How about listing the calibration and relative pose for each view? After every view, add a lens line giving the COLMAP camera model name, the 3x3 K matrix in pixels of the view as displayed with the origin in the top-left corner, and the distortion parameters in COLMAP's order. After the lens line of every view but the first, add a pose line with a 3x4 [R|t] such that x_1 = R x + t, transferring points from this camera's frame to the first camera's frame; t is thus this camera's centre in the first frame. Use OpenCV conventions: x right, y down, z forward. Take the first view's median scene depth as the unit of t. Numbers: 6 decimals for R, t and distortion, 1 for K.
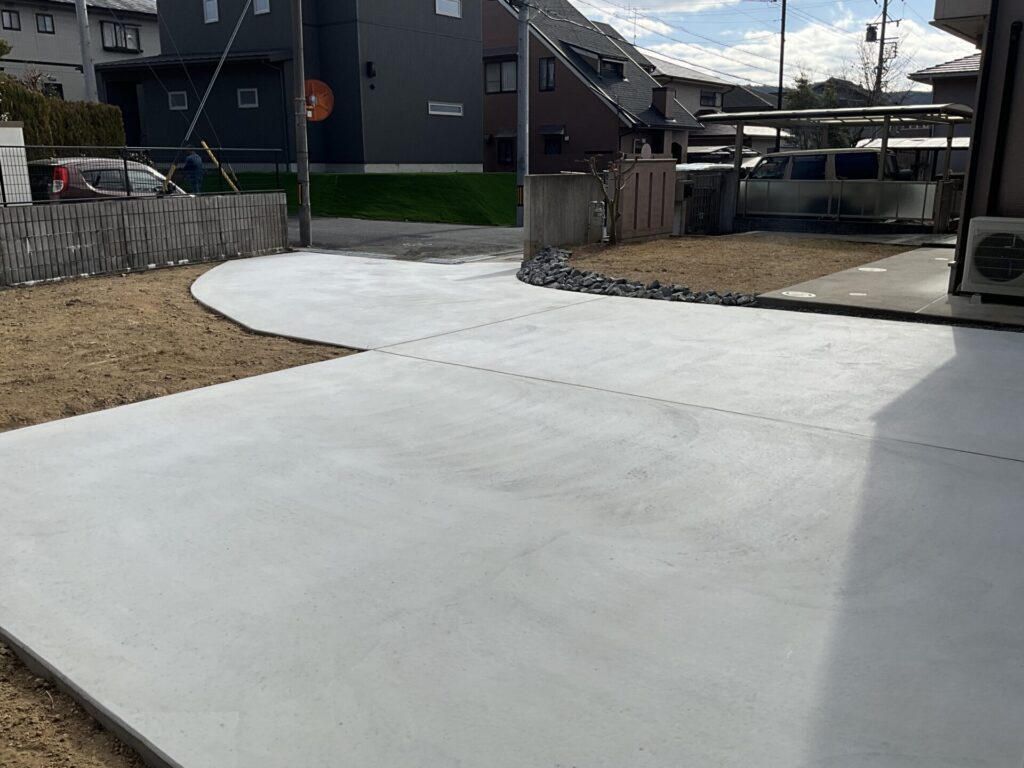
lens RADIAL K [[868.1, 0, 512.0], [0, 868.1, 384.0], [0, 0, 1]] dist [0.003612, -0.018049]
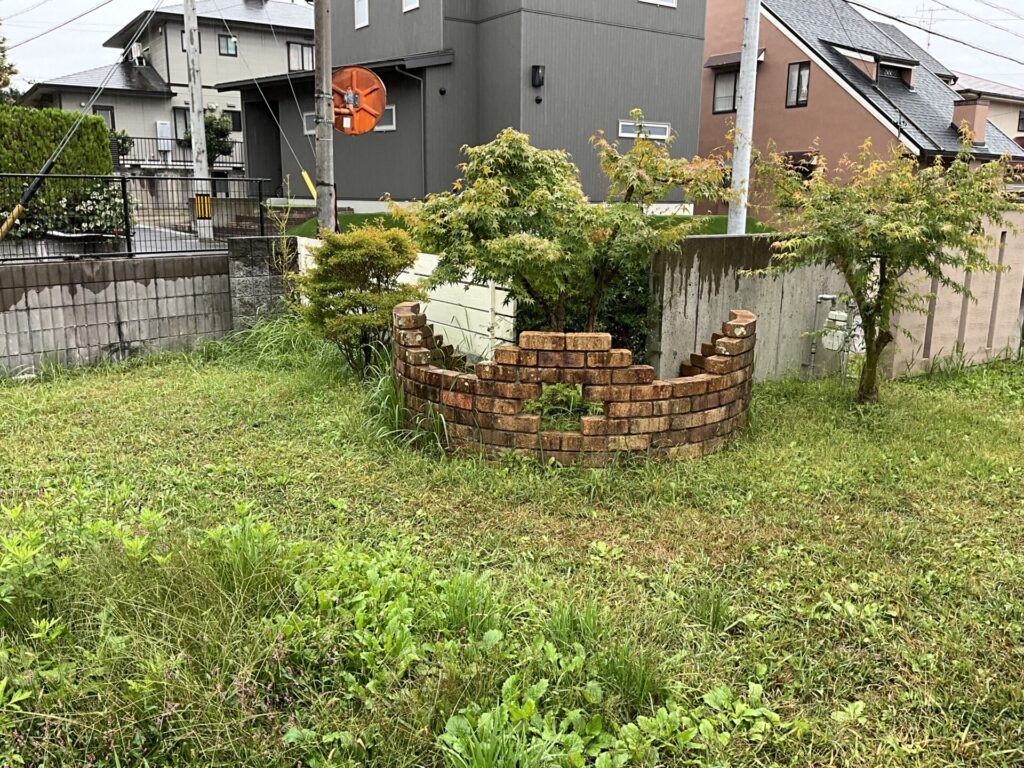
lens RADIAL K [[868.1, 0, 512.0], [0, 868.1, 384.0], [0, 0, 1]] dist [0.003612, -0.018049]
pose [[0.956690, 0.070702, -0.282393, 0.034452], [-0.081905, 0.996245, -0.028050, -0.064271], [0.279350, 0.049965, 0.958889, 0.242303]]
